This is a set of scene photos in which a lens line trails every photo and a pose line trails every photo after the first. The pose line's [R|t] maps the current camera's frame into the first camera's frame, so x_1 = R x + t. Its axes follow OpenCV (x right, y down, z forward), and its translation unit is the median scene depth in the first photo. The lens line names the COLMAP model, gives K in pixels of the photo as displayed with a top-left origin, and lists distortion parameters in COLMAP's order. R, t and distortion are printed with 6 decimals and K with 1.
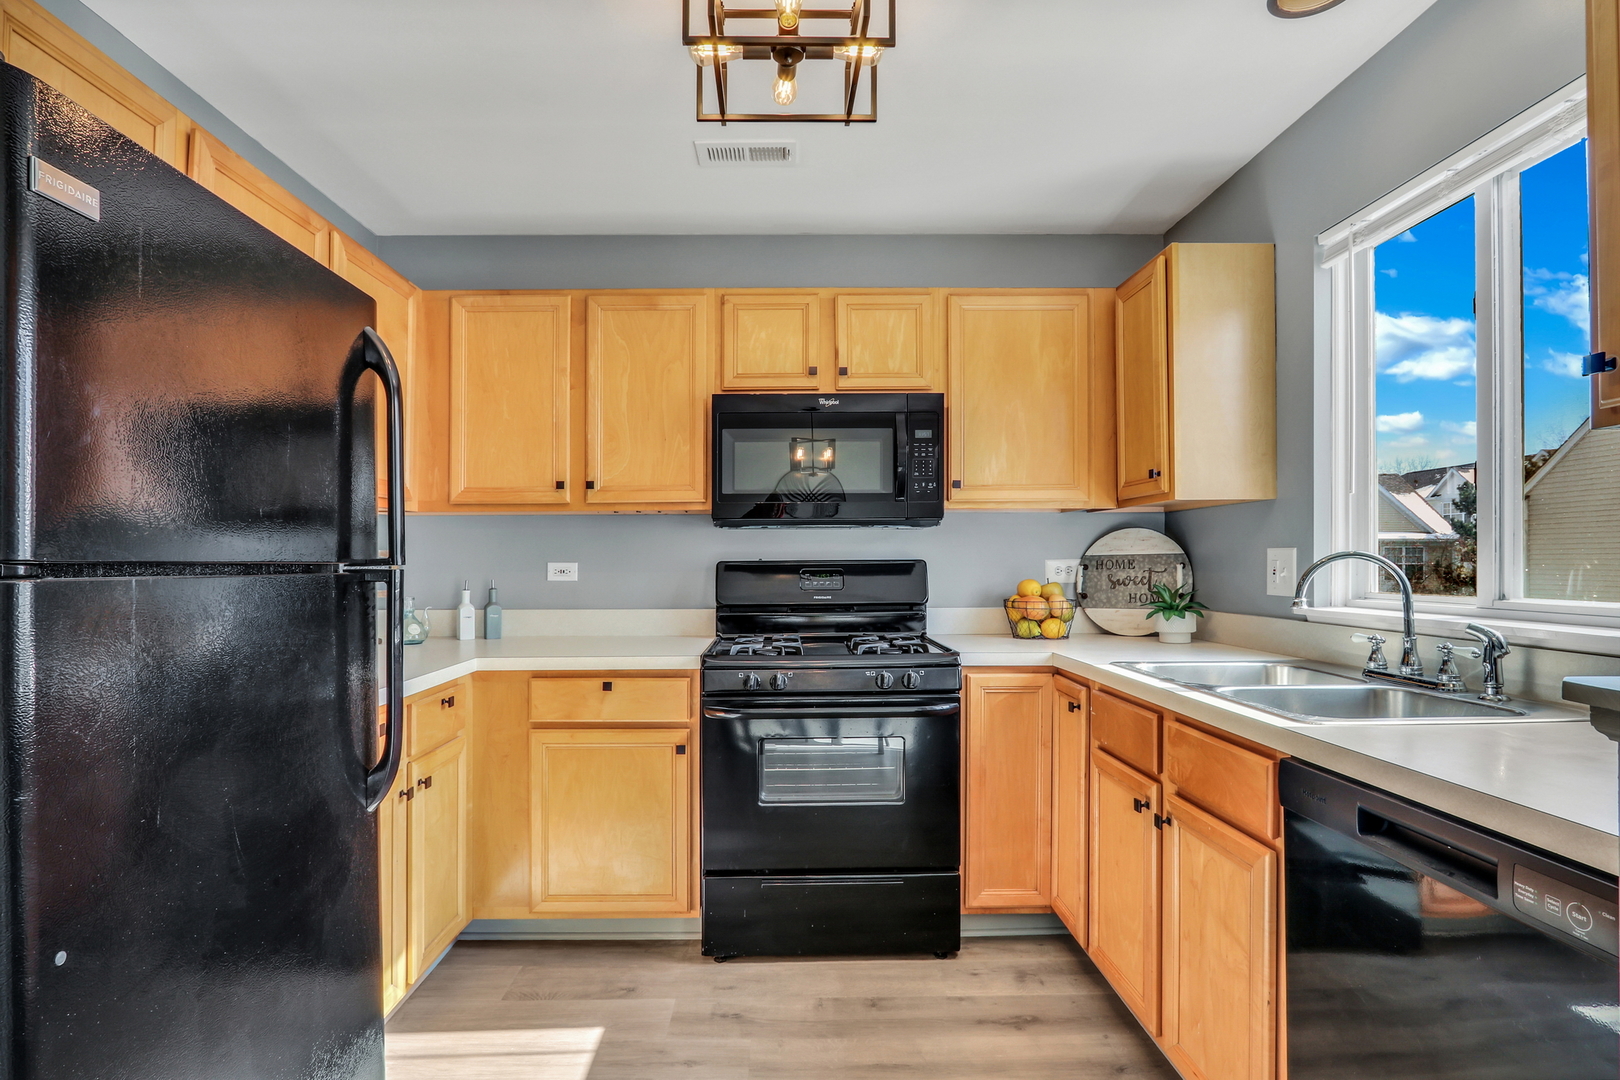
lens RADIAL K [[801.4, 0, 808.2], [0, 801.4, 552.6], [0, 0, 1]] dist [-0.026809, 0.007074]
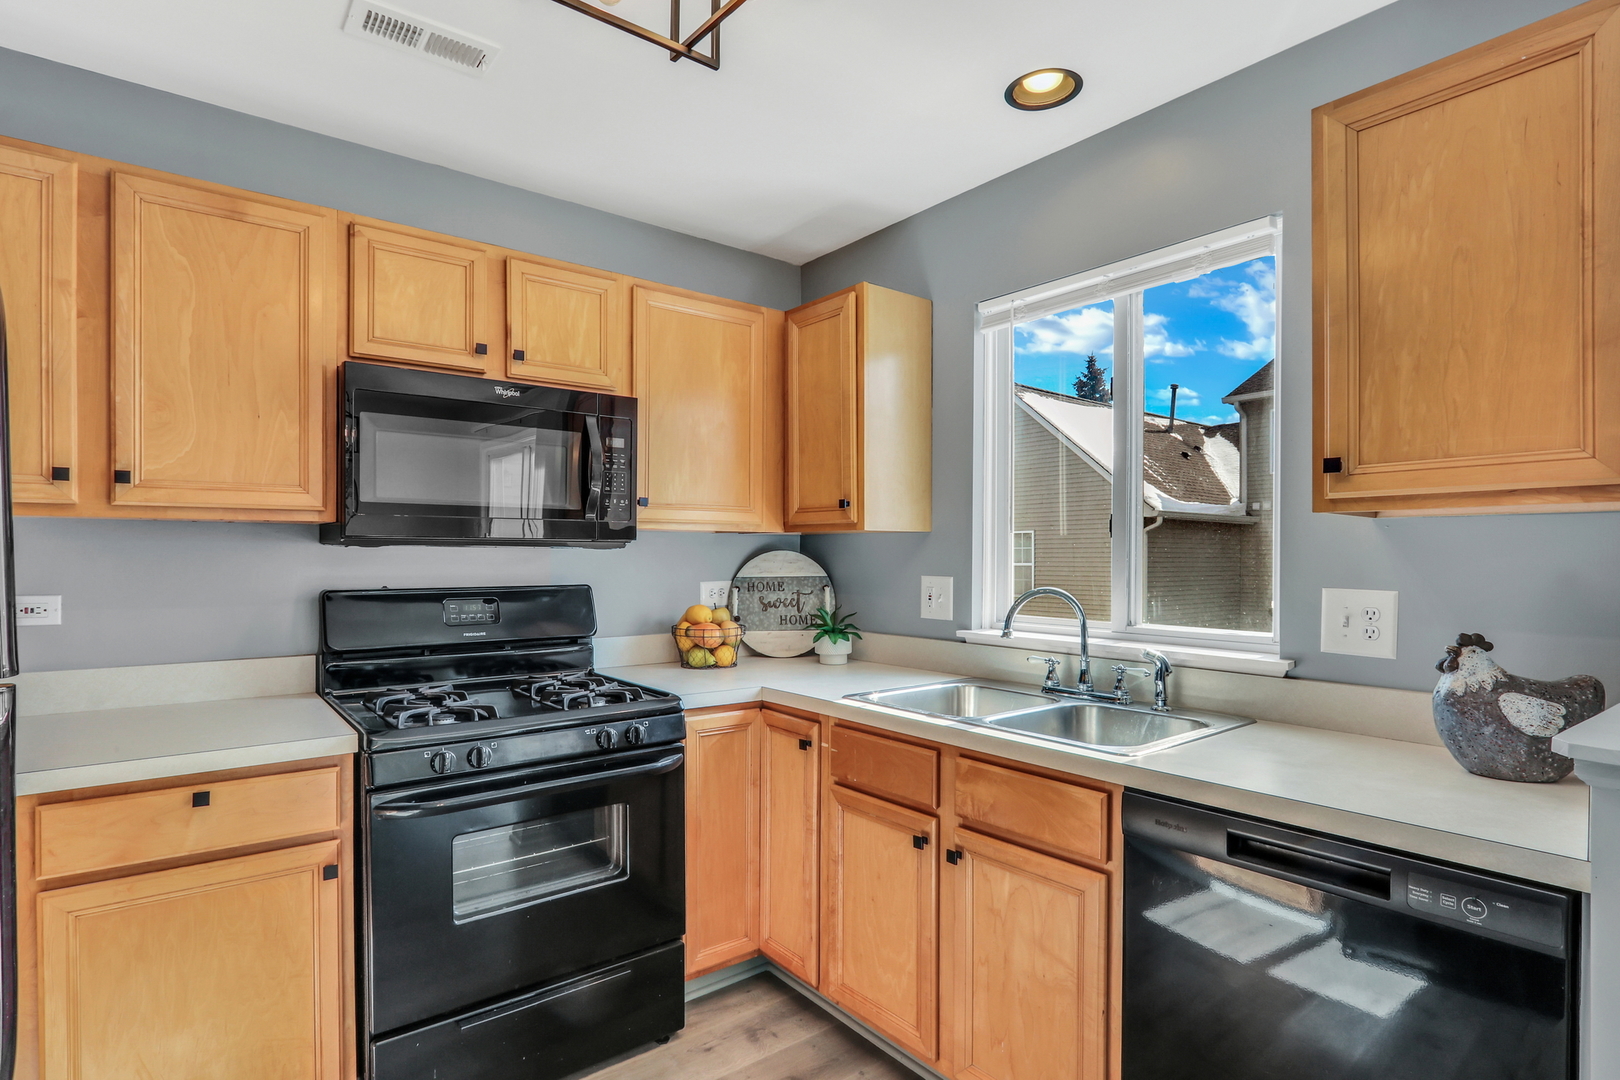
lens RADIAL K [[801.4, 0, 781.0], [0, 801.4, 566.1], [0, 0, 1]] dist [-0.026809, 0.007074]
pose [[0.810420, 0.001524, 0.585848, -0.215913], [-0.014668, 0.999736, 0.017689, -0.032854], [-0.585666, -0.022929, 0.810228, 0.192706]]
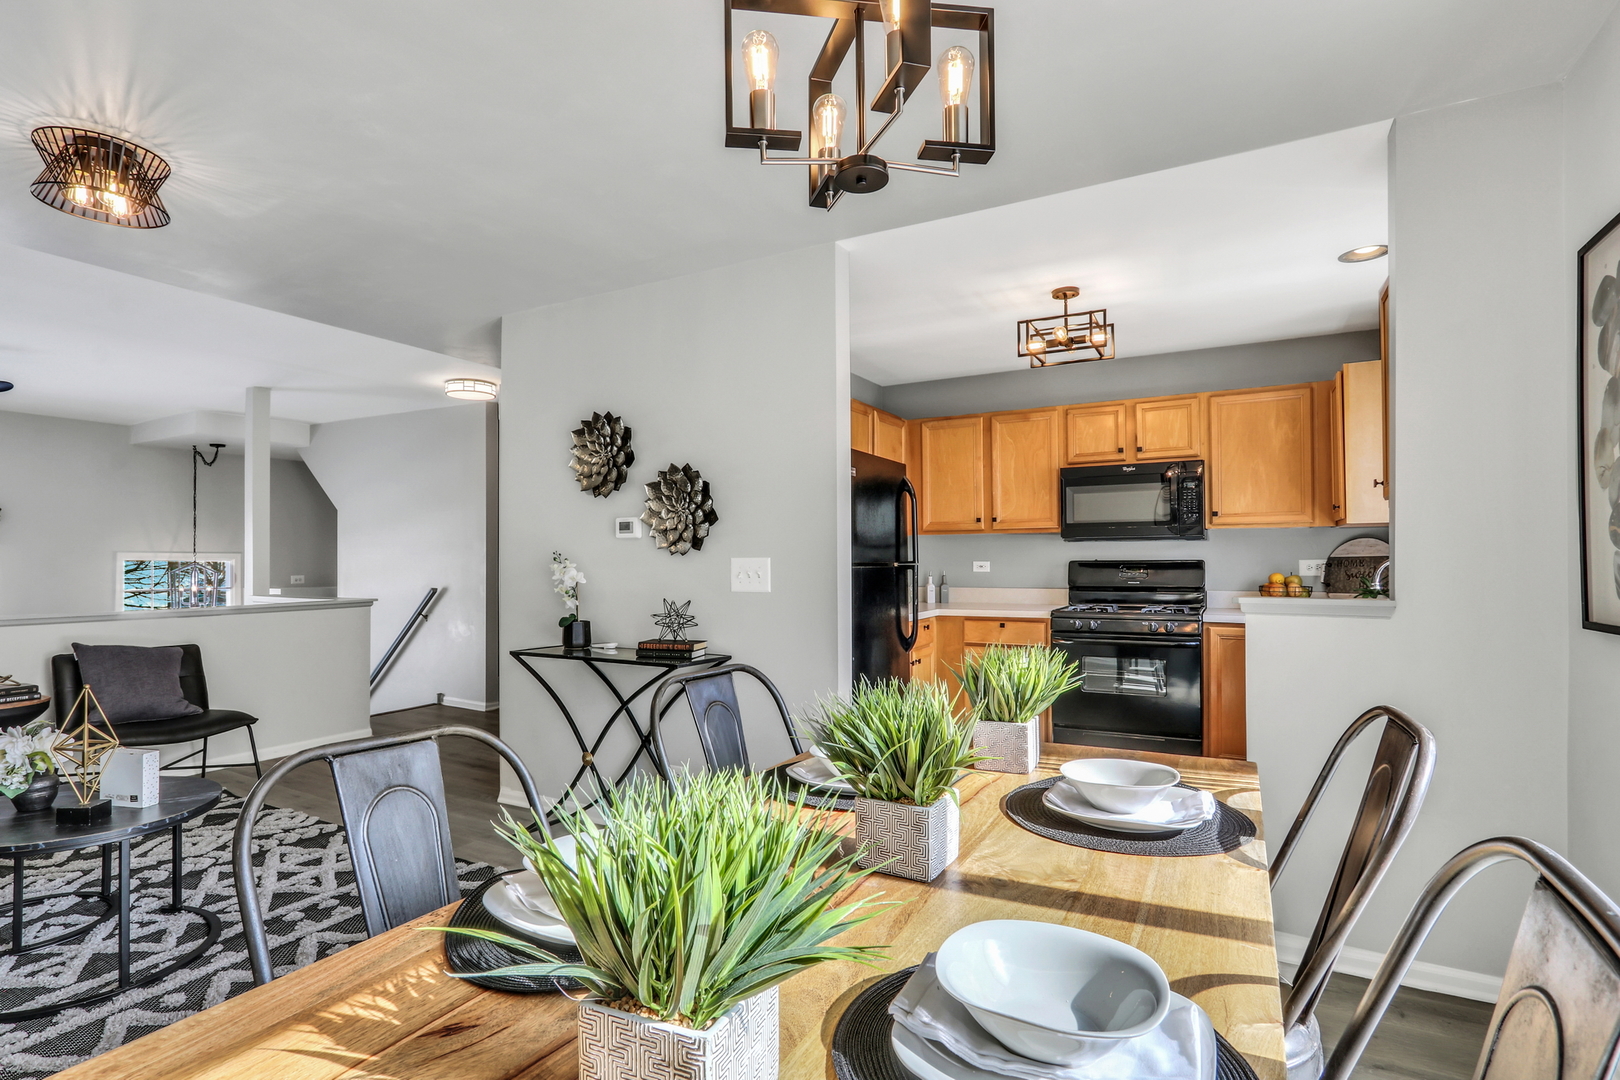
lens RADIAL K [[801.4, 0, 802.2], [0, 801.4, 550.7], [0, 0, 1]] dist [-0.026809, 0.007074]
pose [[0.867363, -0.004306, -0.497658, 0.266924], [0.005921, 0.999981, 0.001666, -0.018549], [0.497641, -0.004392, 0.867372, -0.838196]]
